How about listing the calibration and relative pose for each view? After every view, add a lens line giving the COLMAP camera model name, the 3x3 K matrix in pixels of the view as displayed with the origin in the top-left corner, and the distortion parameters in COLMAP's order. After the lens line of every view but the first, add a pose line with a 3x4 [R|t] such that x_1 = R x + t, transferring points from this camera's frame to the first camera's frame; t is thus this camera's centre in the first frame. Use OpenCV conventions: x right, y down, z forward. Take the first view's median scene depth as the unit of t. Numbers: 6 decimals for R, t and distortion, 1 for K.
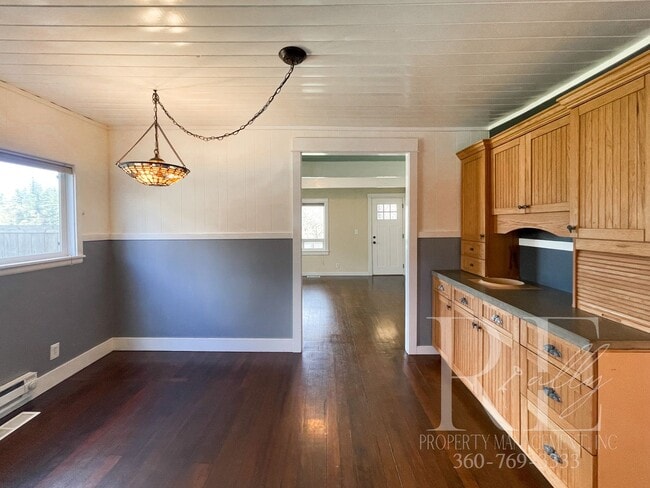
lens RADIAL K [[273.4, 0, 325.2], [0, 273.4, 220.8], [0, 0, 1]] dist [-0.001123, -0.000099]
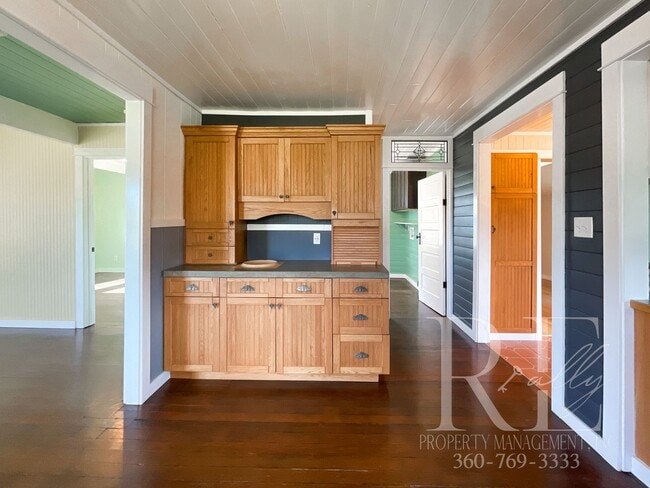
lens RADIAL K [[273.4, 0, 325.2], [0, 273.4, 220.8], [0, 0, 1]] dist [-0.001123, -0.000099]
pose [[0.029542, 0.004959, 0.999551, -0.411199], [-0.011311, 0.999925, -0.004627, 0.051290], [-0.999500, -0.011169, 0.029596, 0.647722]]
